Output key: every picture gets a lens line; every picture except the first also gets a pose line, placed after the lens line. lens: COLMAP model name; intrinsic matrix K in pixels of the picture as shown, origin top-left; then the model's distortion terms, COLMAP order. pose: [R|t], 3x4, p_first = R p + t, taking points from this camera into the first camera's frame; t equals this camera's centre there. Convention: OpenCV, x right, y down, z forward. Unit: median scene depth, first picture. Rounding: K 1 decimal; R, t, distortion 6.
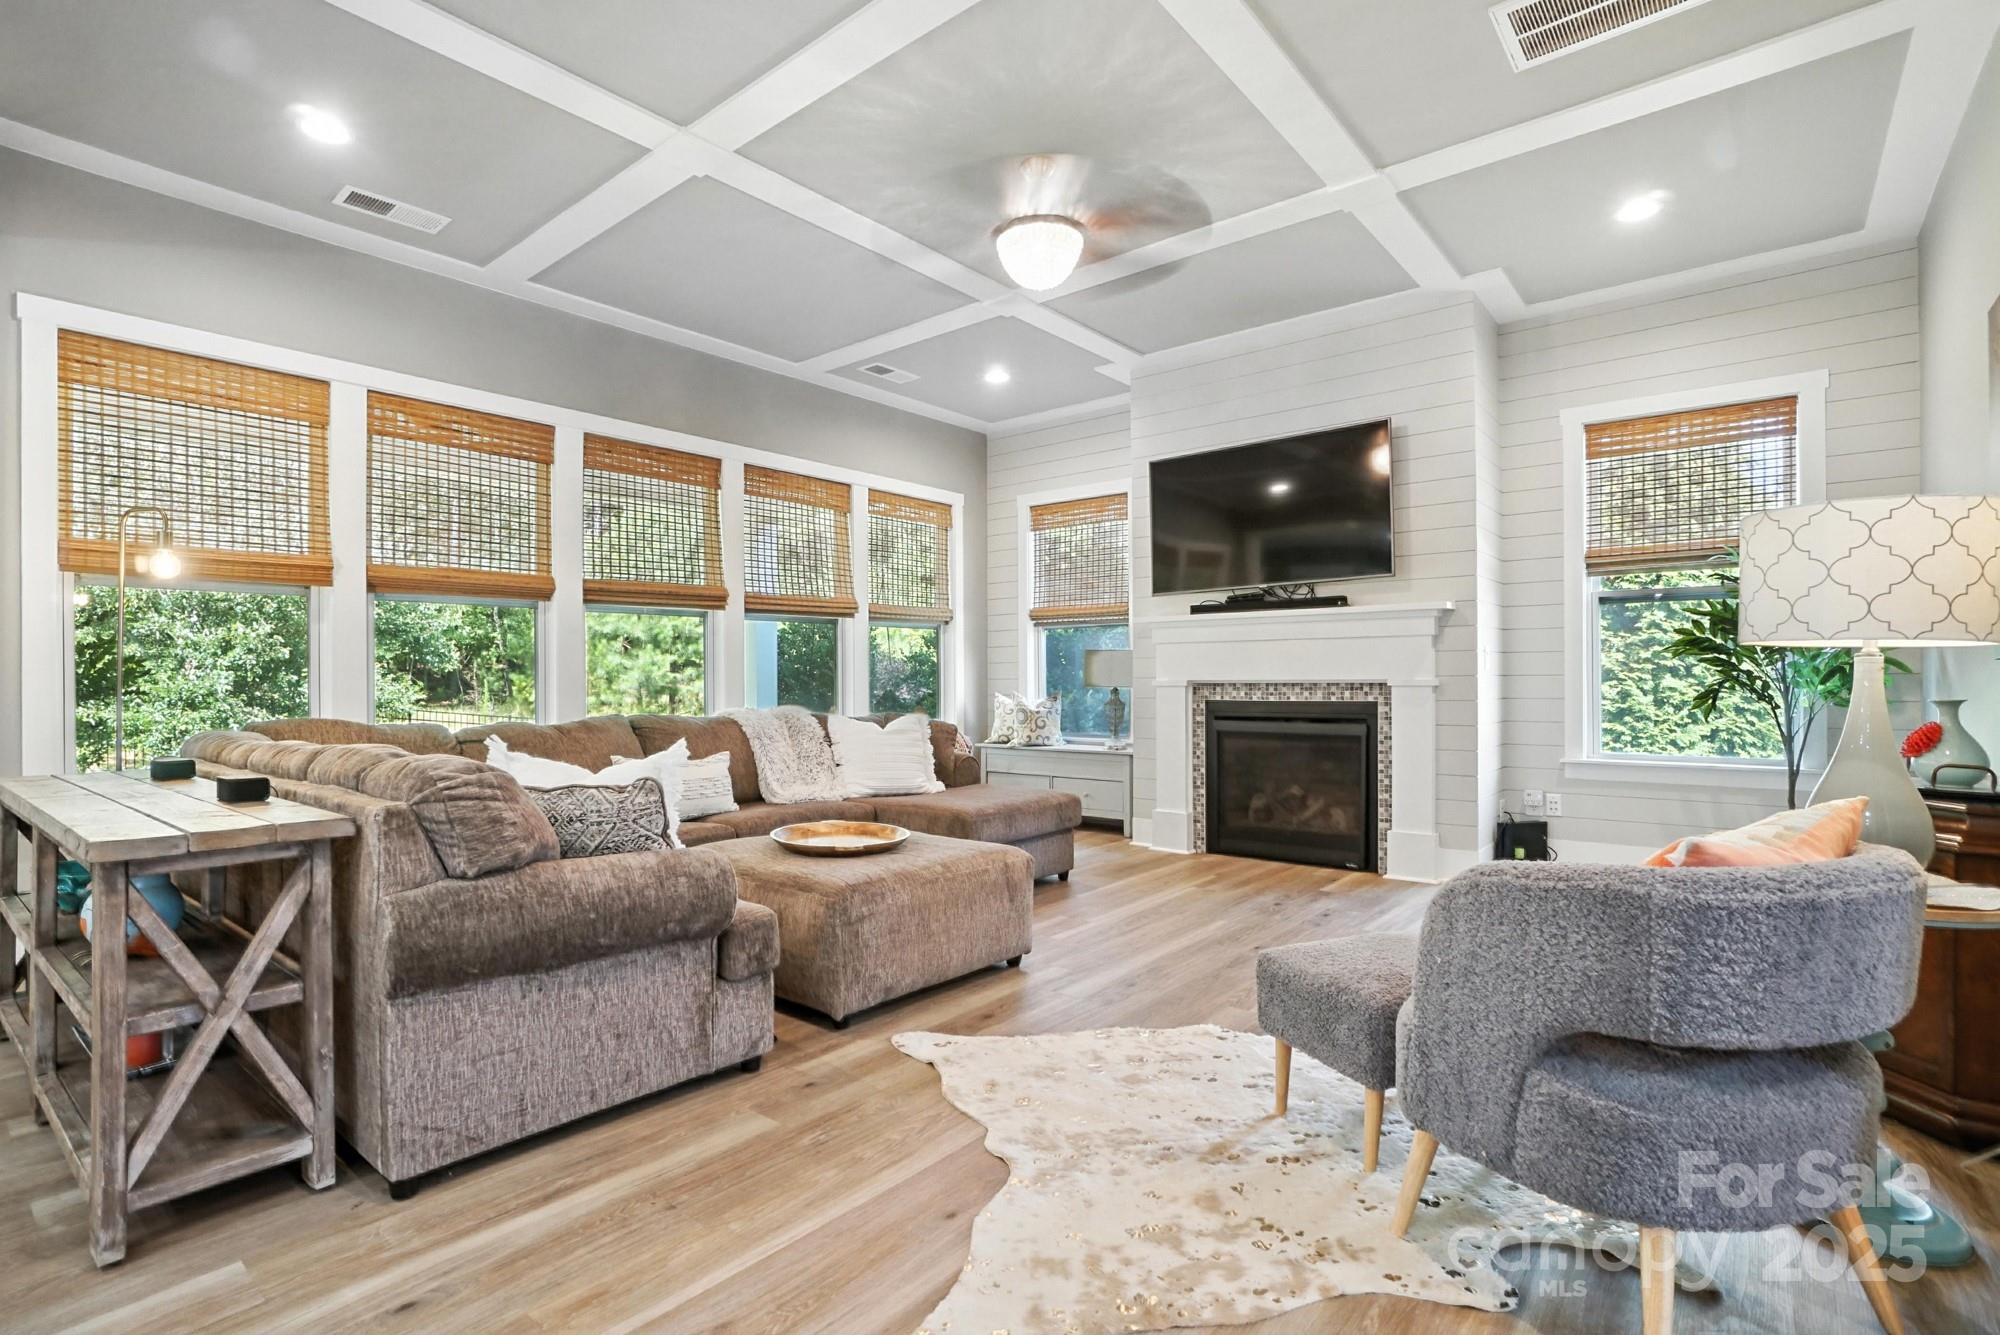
lens RADIAL K [[952.8, 0, 992.9], [0, 952.8, 675.1], [0, 0, 1]] dist [-0.020848, 0.000145]
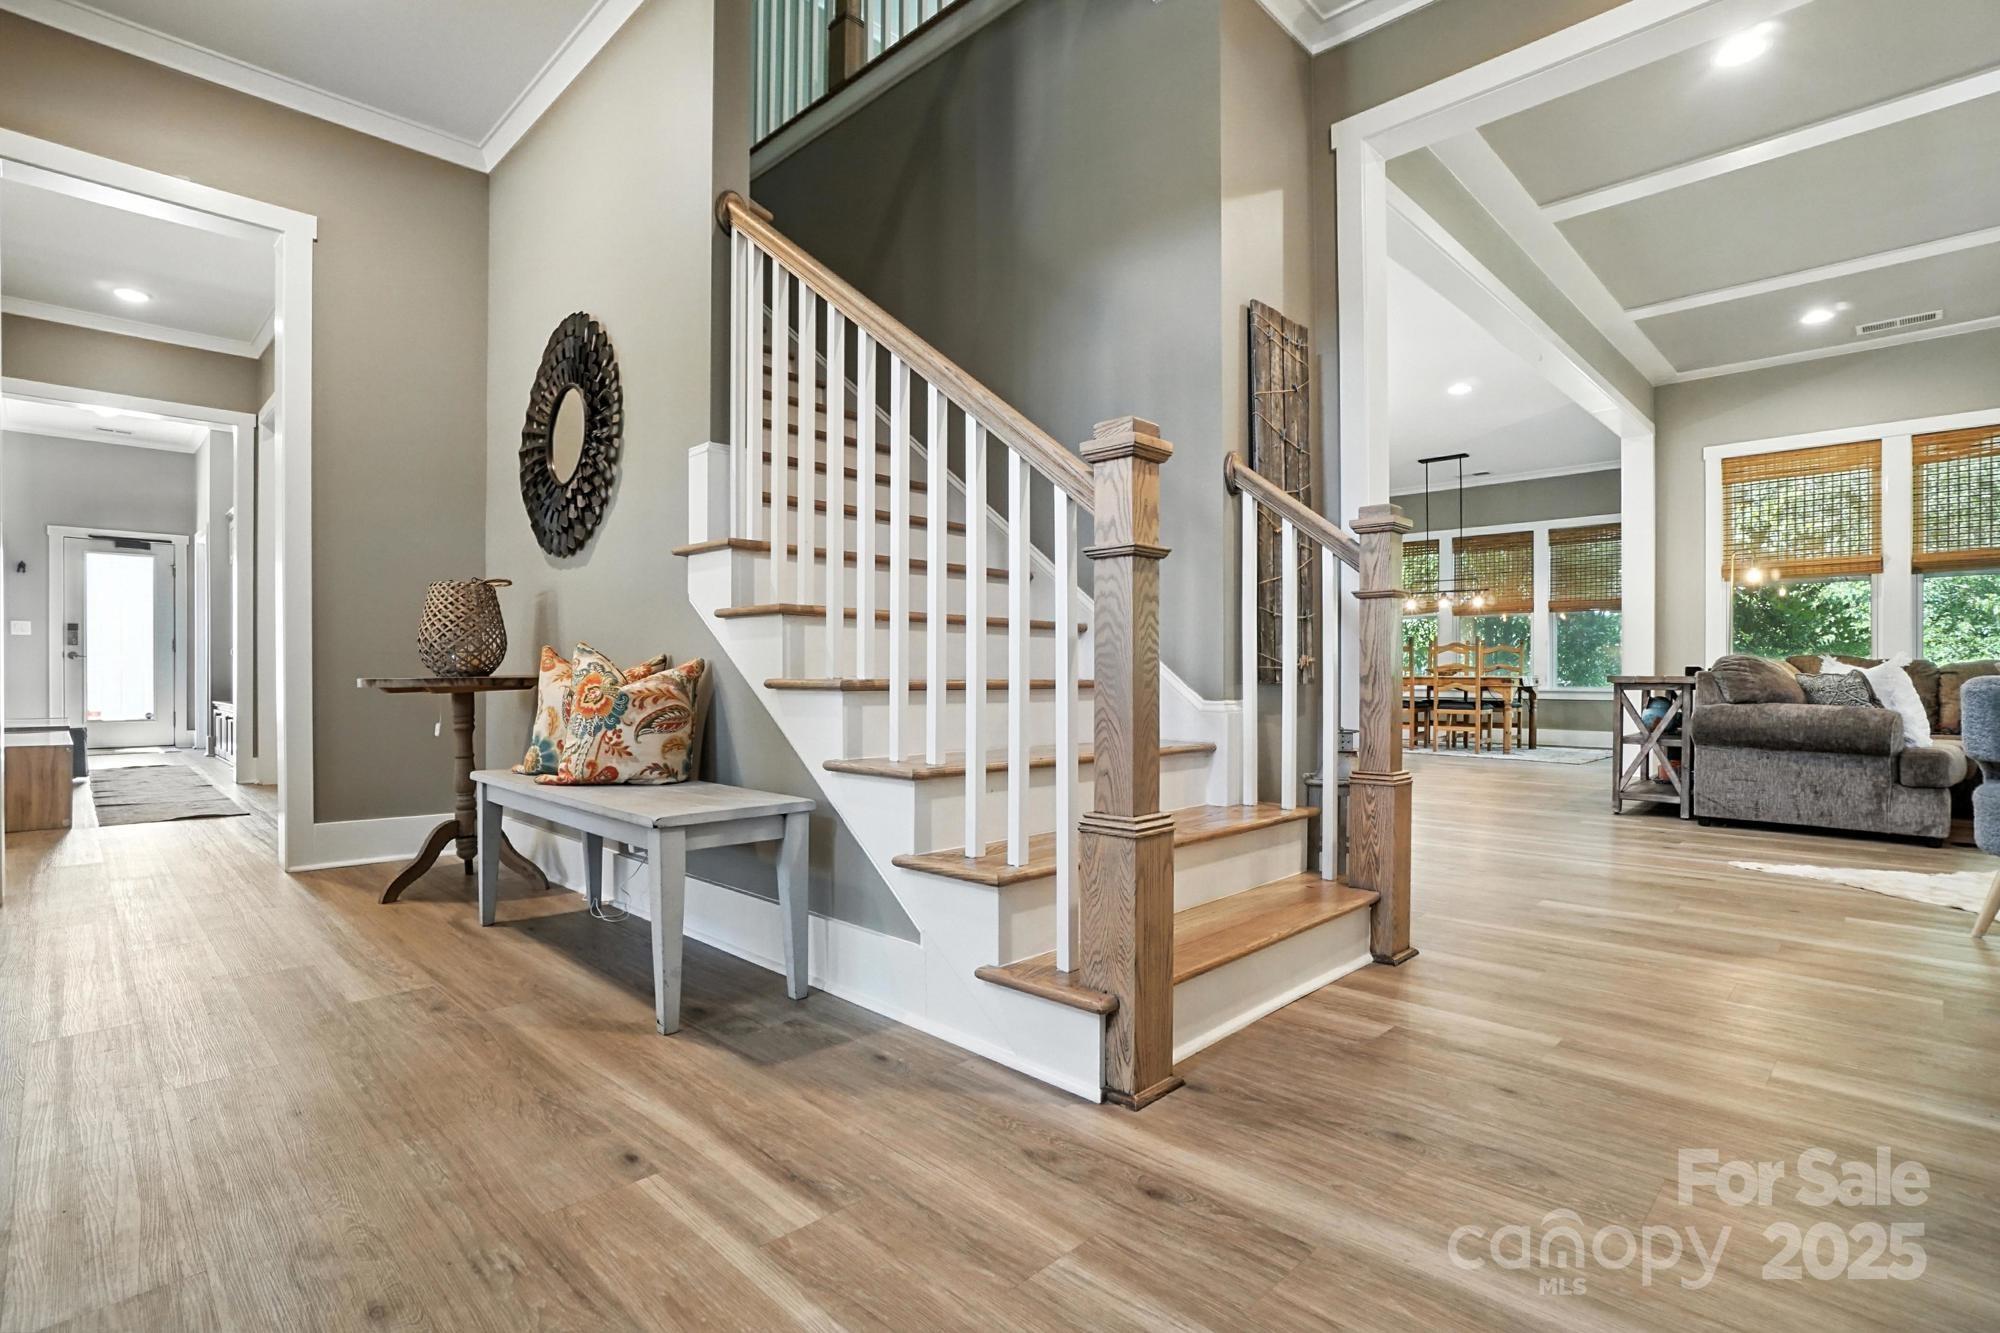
lens RADIAL K [[952.8, 0, 989.1], [0, 952.8, 671.2], [0, 0, 1]] dist [-0.020848, 0.000145]
pose [[-0.086048, -0.002636, -0.996287, 1.765444], [0.008459, 0.999959, -0.003376, 0.111013], [0.996255, -0.008718, -0.086023, -0.598758]]
